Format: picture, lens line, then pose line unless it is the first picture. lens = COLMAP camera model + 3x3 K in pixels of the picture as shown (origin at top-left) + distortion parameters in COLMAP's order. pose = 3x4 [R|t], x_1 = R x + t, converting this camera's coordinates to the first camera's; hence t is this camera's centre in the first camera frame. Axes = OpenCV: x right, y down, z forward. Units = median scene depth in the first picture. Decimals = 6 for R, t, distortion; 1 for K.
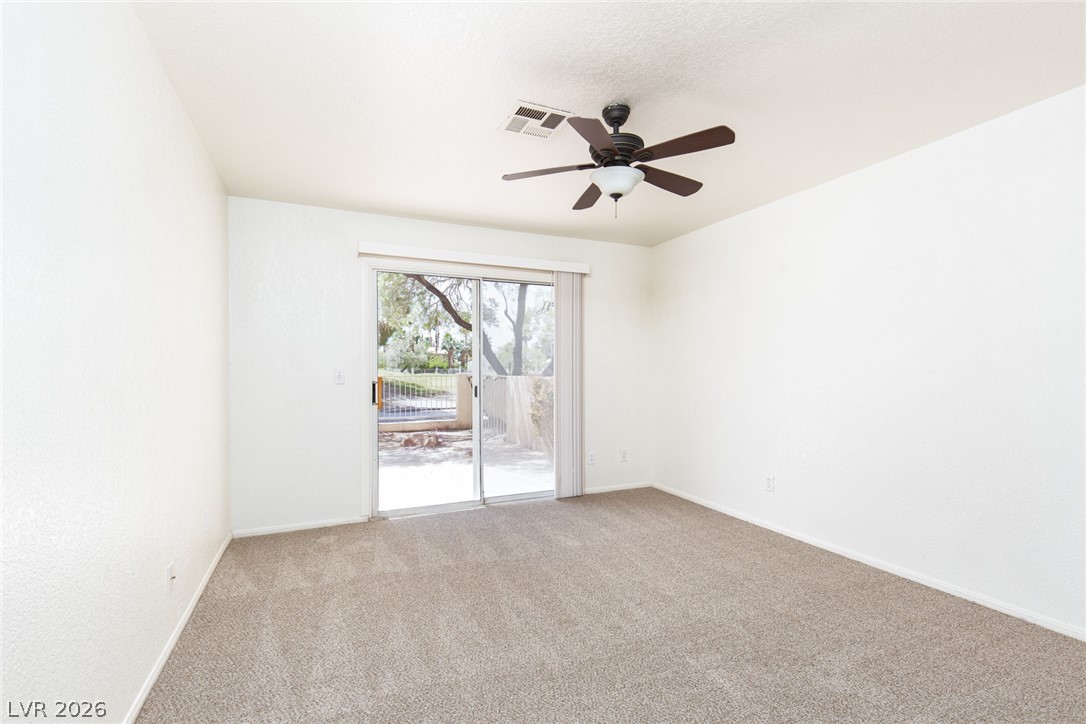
lens RADIAL K [[507.5, 0, 538.9], [0, 507.5, 372.8], [0, 0, 1]] dist [0.002891, 0.001298]
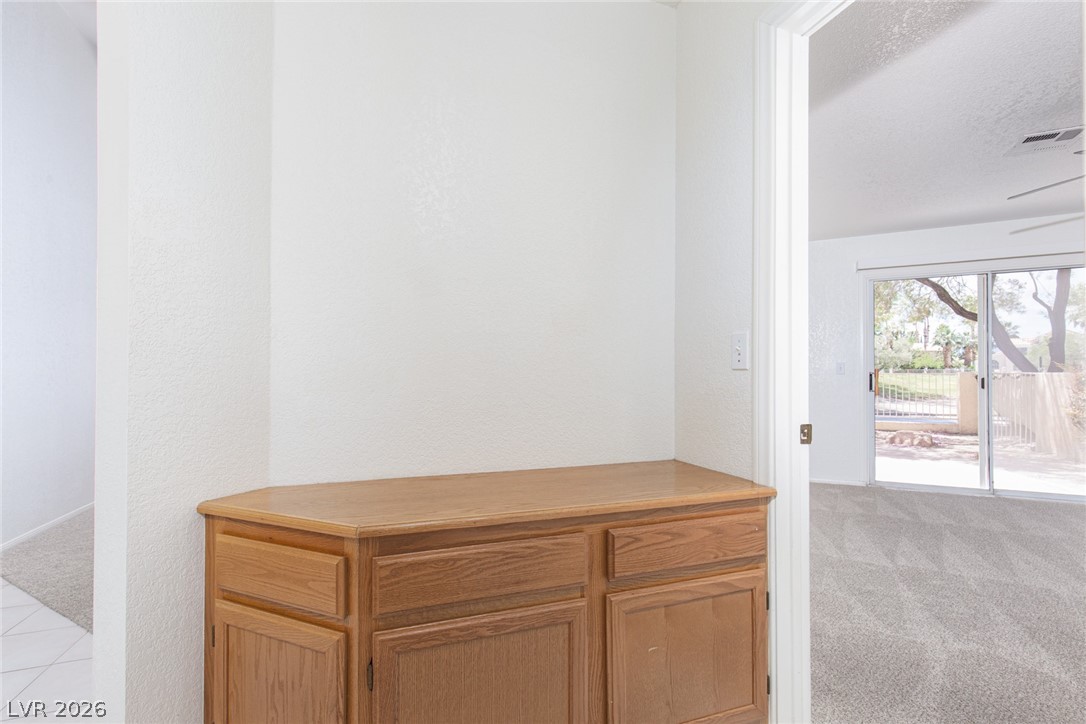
lens RADIAL K [[507.5, 0, 538.9], [0, 507.5, 372.8], [0, 0, 1]] dist [0.002891, 0.001298]
pose [[0.661013, -0.002465, -0.750370, 0.019426], [0.000016, 0.999995, -0.003270, 0.006842], [0.750375, 0.002150, 0.661009, -0.124998]]
